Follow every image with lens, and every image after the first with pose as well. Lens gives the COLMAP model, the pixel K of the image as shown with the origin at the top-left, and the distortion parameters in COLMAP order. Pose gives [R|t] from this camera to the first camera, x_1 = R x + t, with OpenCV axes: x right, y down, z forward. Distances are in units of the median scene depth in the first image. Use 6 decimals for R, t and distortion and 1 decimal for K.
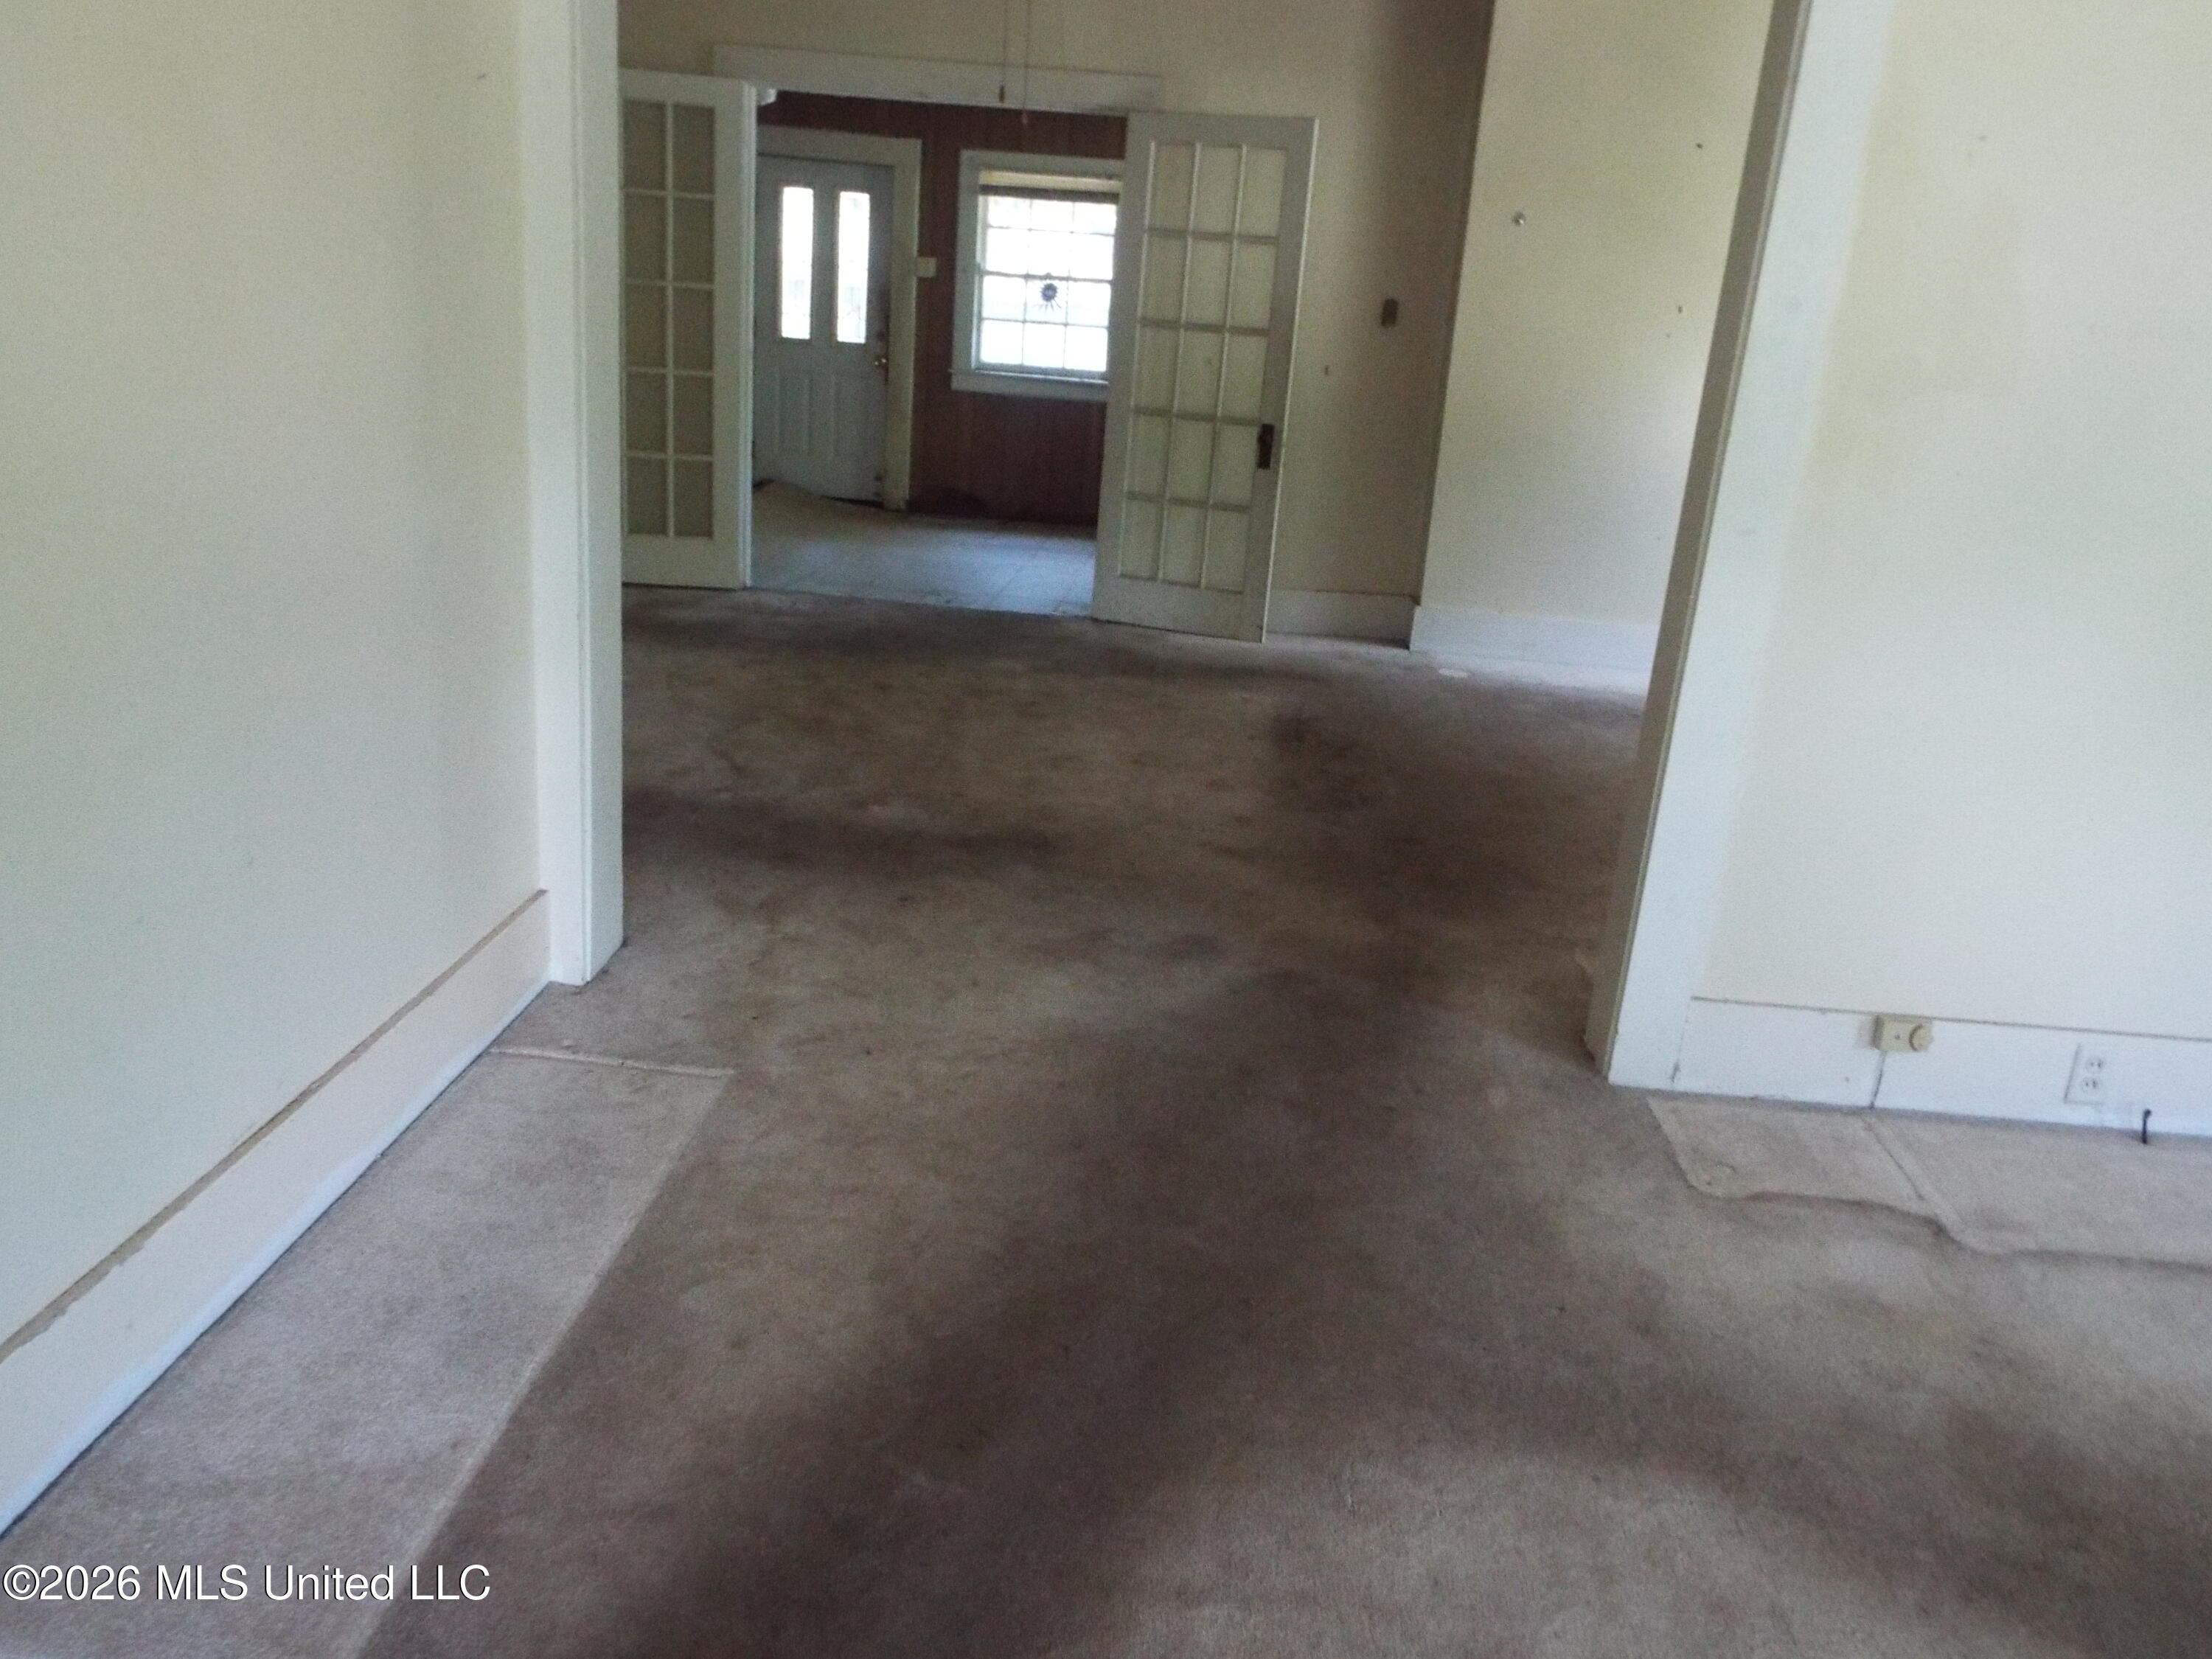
lens RADIAL K [[1625.9, 0, 1107.8], [0, 1625.9, 844.9], [0, 0, 1]] dist [0.004099, 0.008599]
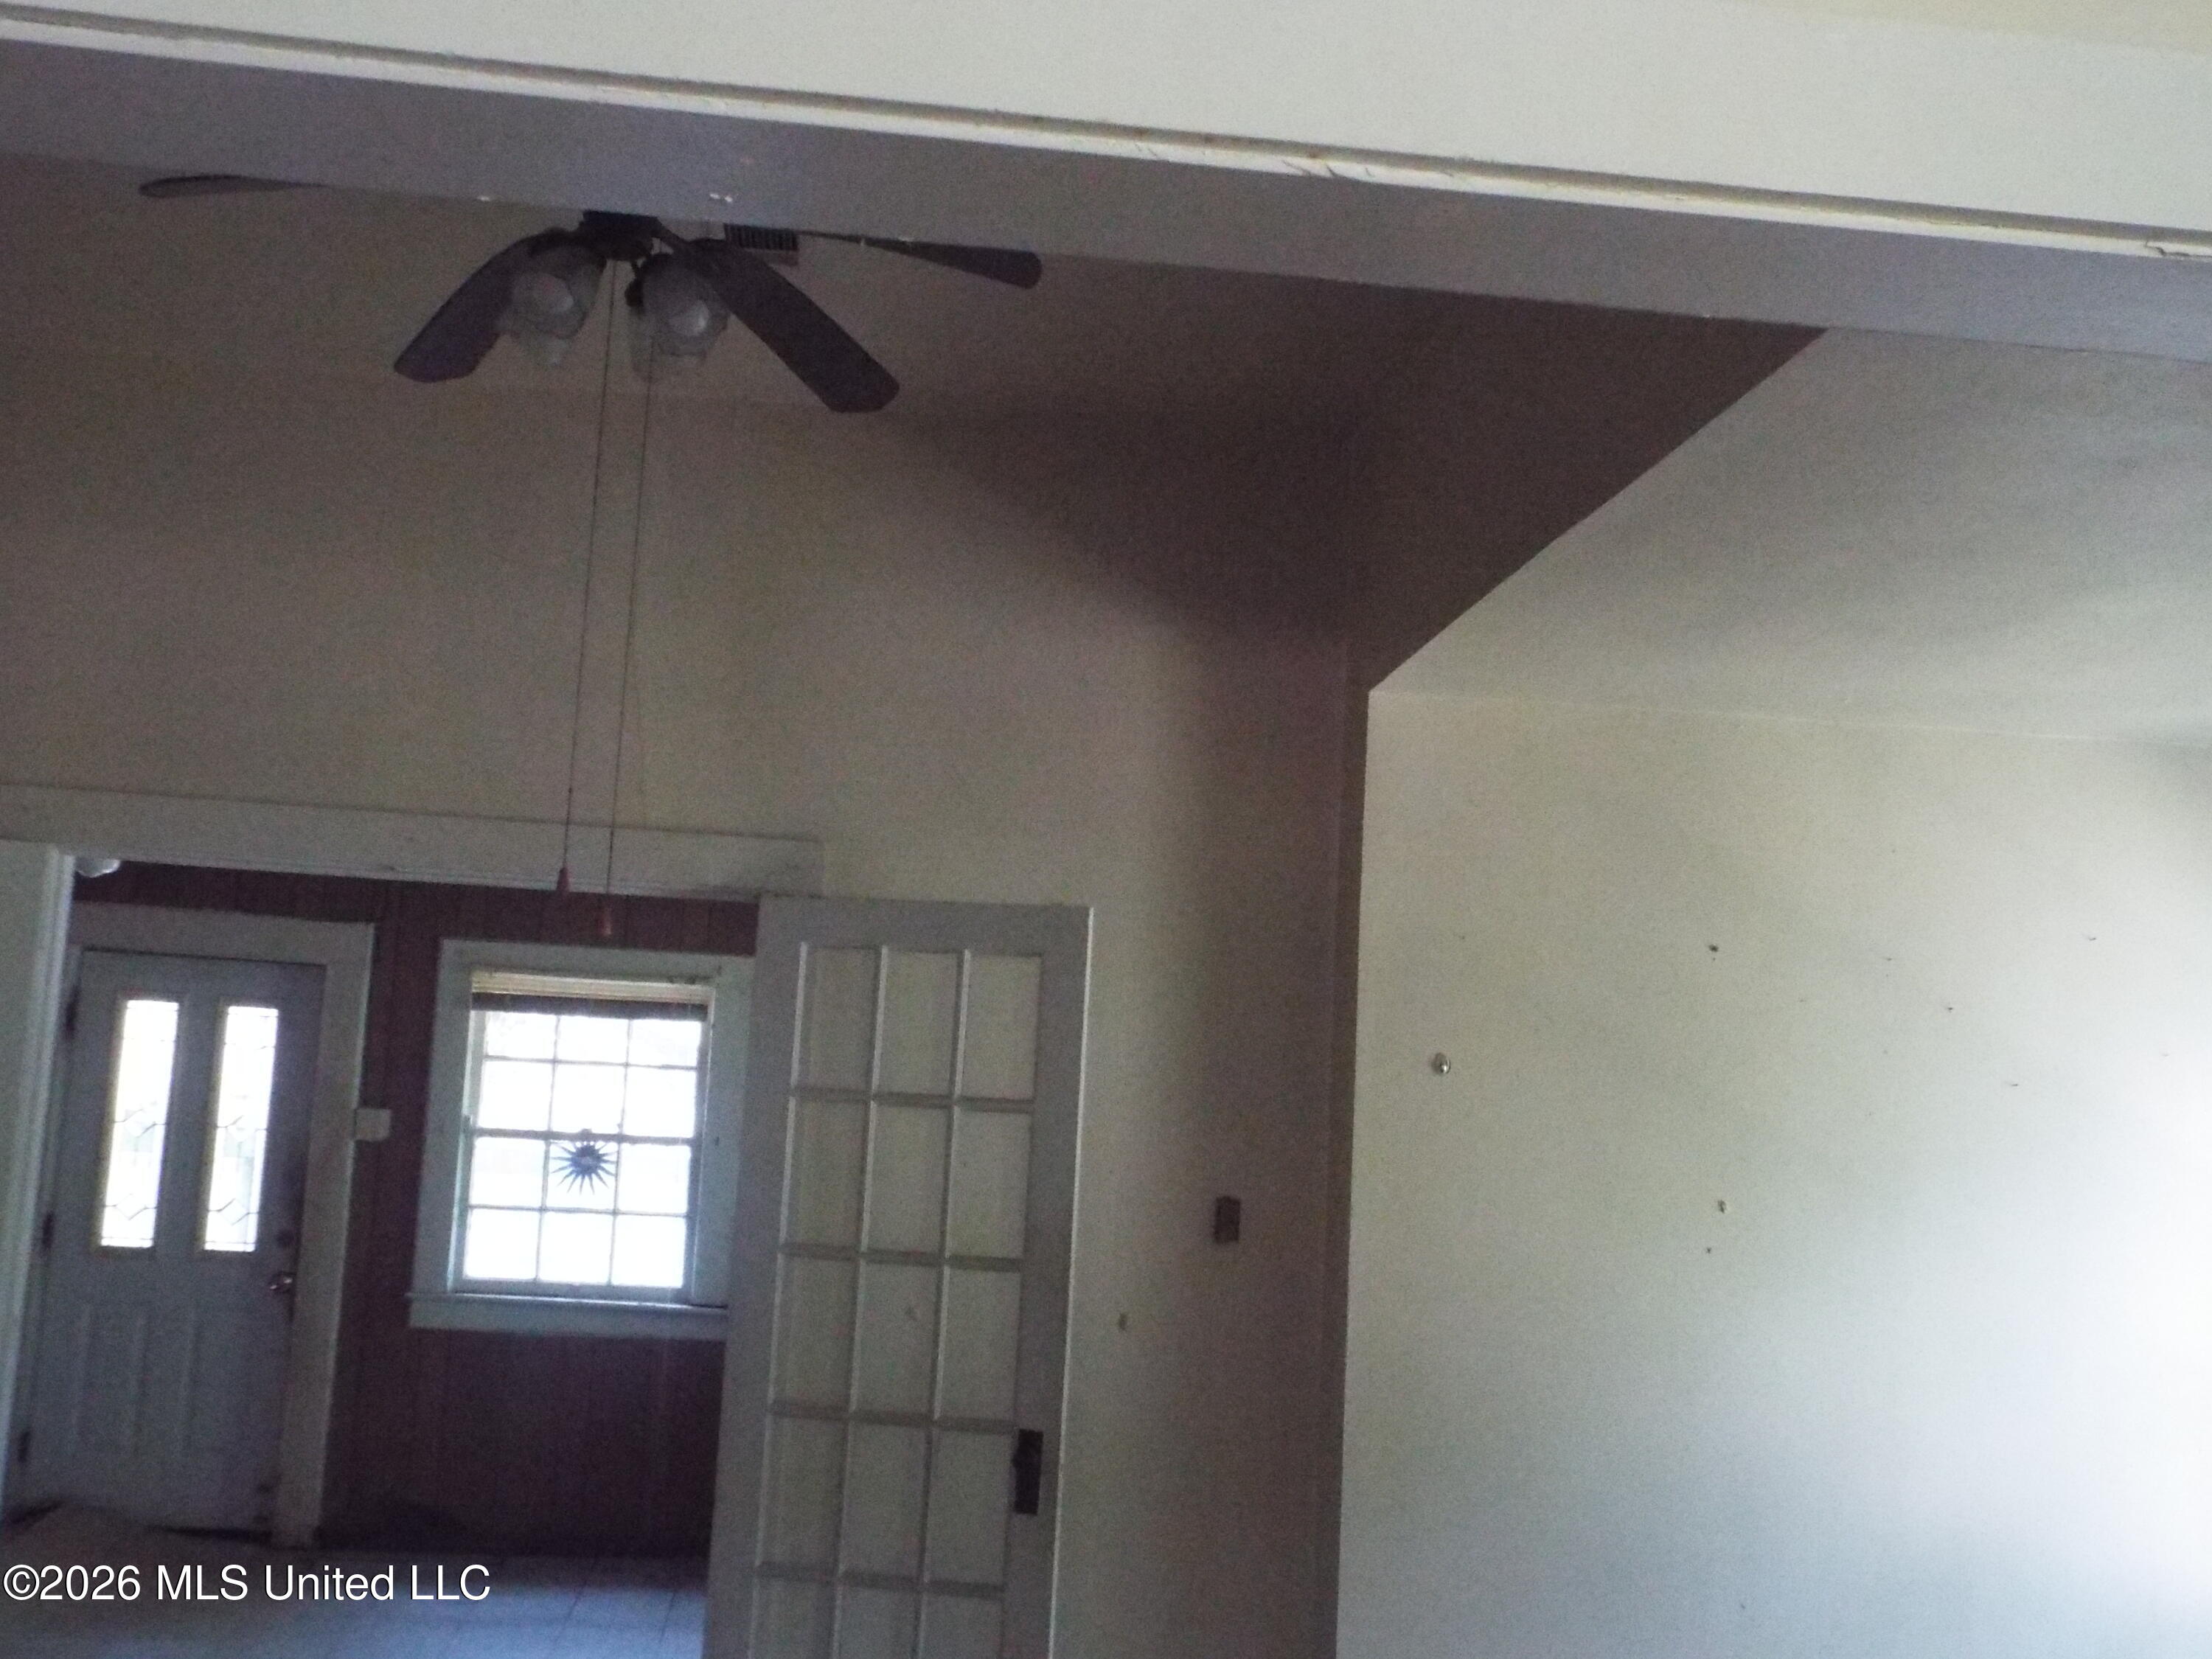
lens RADIAL K [[2428.4, 0, 1109.2], [0, 2428.4, 871.2], [0, 0, 1]] dist [0.010349, 0.011859]
pose [[0.981772, 0.002656, 0.190044, -0.028674], [0.075327, 0.912583, -0.401894, -0.106171], [-0.174499, 0.408884, 0.895748, 0.211181]]
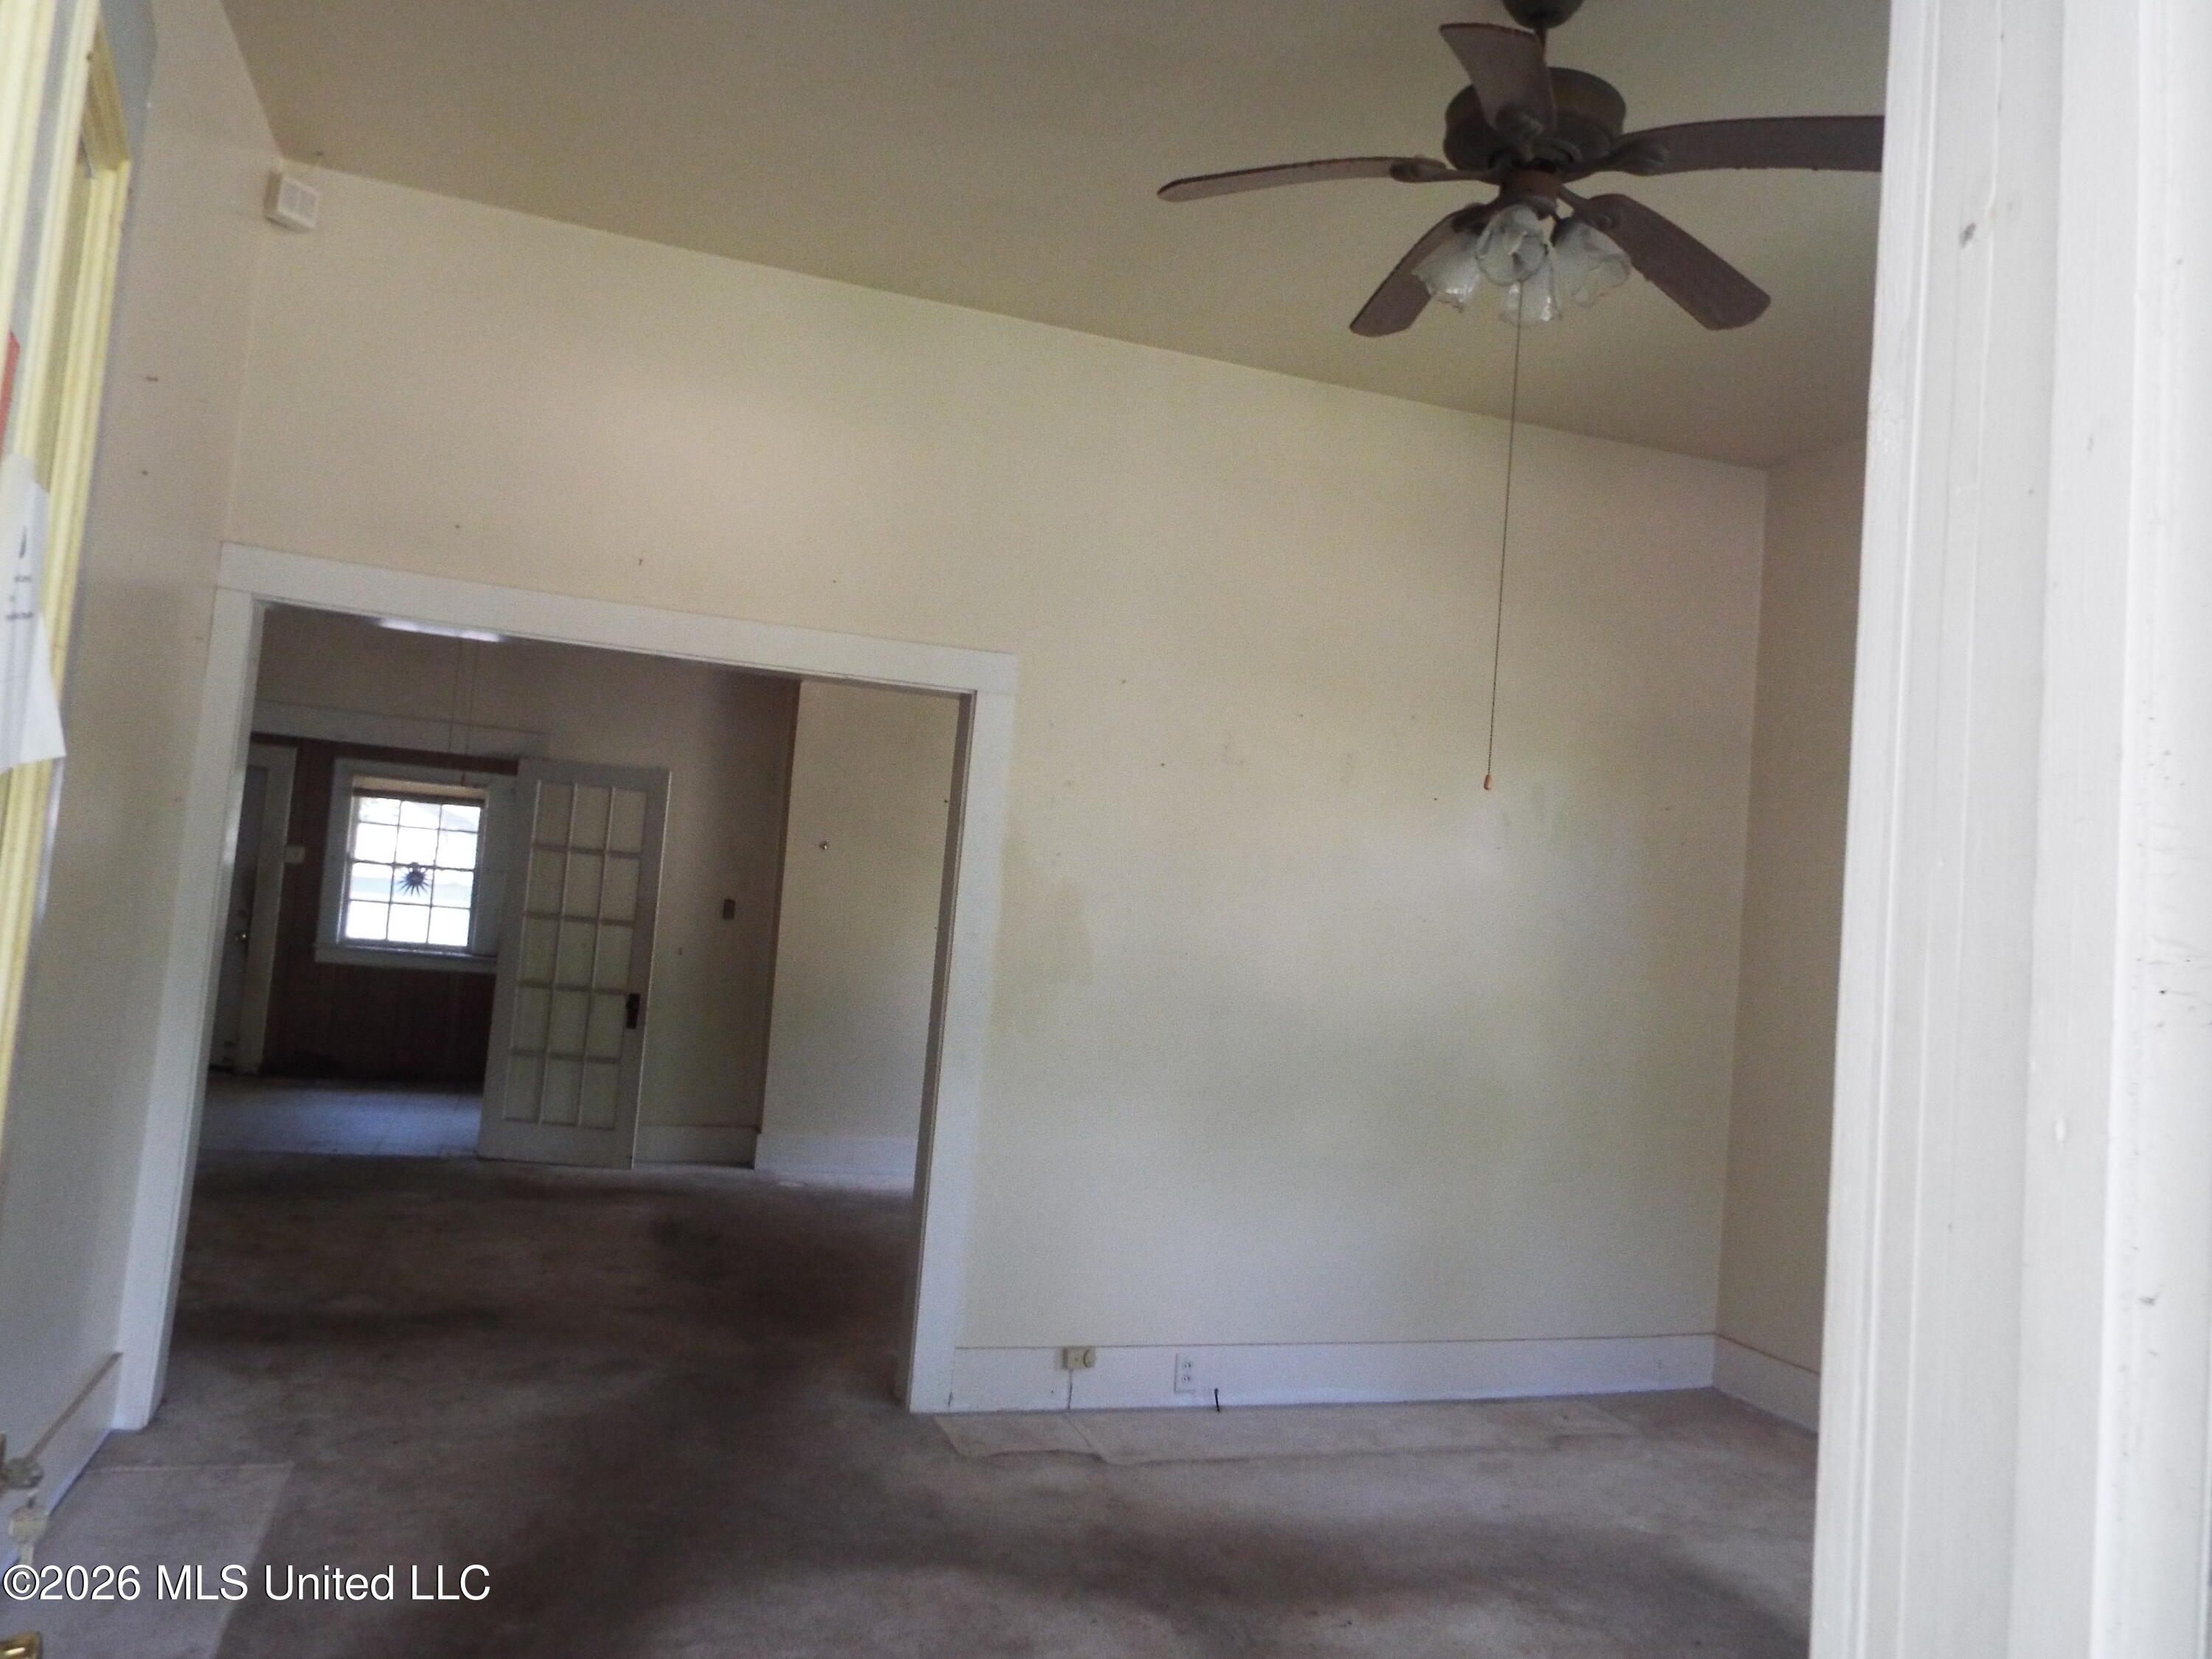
lens RADIAL K [[1625.9, 0, 1107.8], [0, 1625.9, 844.9], [0, 0, 1]] dist [0.004099, 0.008599]
pose [[0.918627, 0.025192, 0.394322, -0.065353], [0.106613, 0.945148, -0.308753, 0.060891], [-0.380471, 0.325669, 0.865553, -0.267926]]
